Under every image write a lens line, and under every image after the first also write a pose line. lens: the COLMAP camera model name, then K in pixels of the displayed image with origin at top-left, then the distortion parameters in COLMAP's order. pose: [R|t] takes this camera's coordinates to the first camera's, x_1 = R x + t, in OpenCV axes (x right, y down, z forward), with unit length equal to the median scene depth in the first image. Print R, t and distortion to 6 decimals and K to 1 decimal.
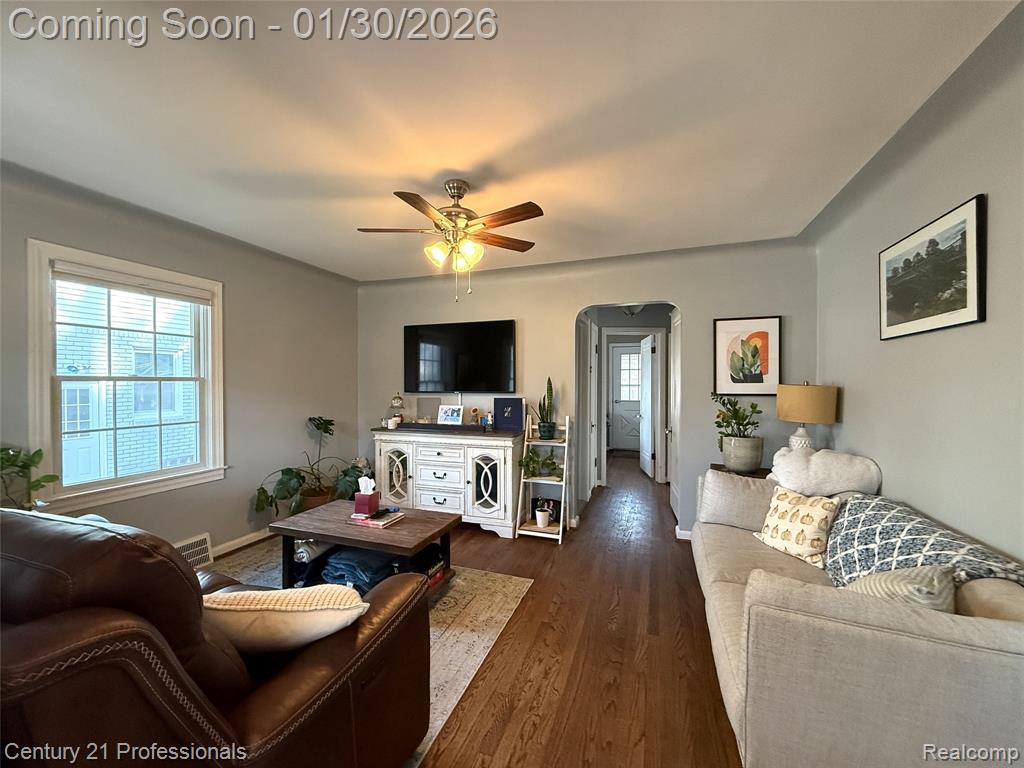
lens RADIAL K [[412.2, 0, 504.6], [0, 412.2, 382.6], [0, 0, 1]] dist [-0.000151, 0.000000]
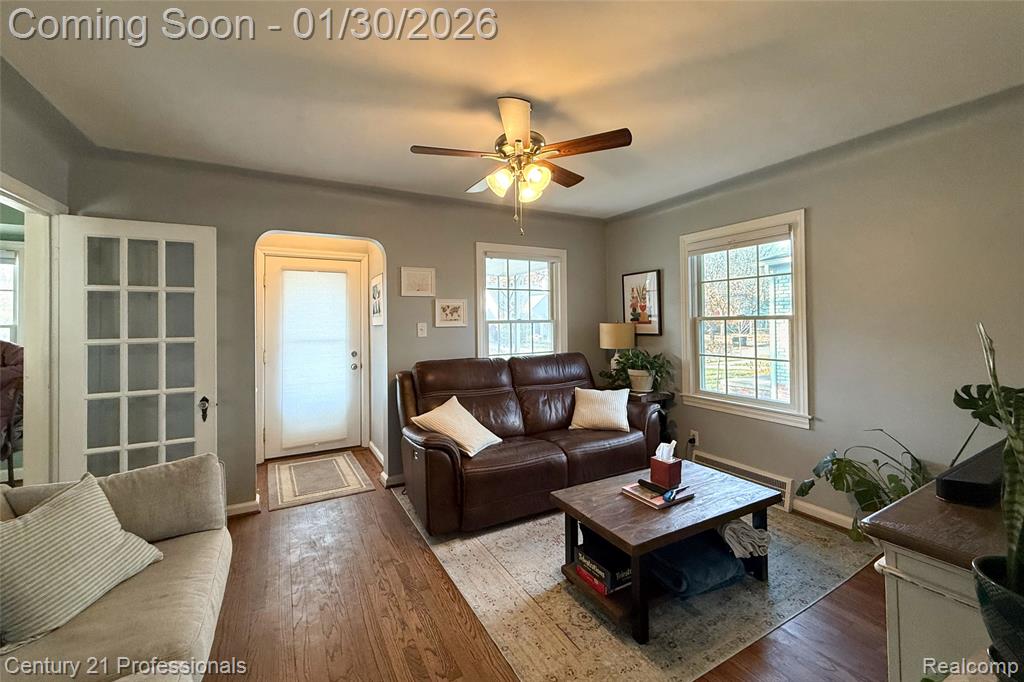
lens RADIAL K [[412.0, 0, 507.6], [0, 412.0, 313.3], [0, 0, 1]] dist [-0.001579, -0.000164]
pose [[-0.651821, -0.005061, -0.758356, 0.400273], [0.009632, 0.999842, -0.014951, -0.008420], [0.758312, -0.017050, -0.651669, 1.073034]]
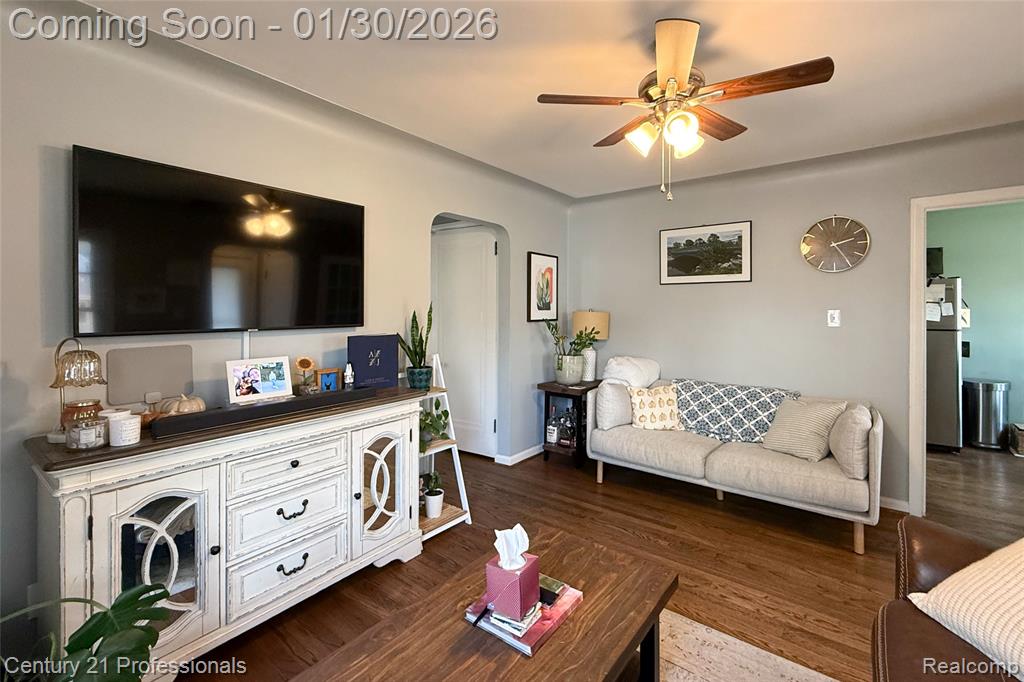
lens RADIAL K [[448.5, 0, 513.4], [0, 448.5, 311.7], [0, 0, 1]] dist [-0.000668, 0.000034]
pose [[0.288754, -0.003263, 0.957398, -0.652486], [-0.003875, 0.999982, 0.004577, -0.000738], [-0.957396, -0.005032, 0.288736, 0.715735]]
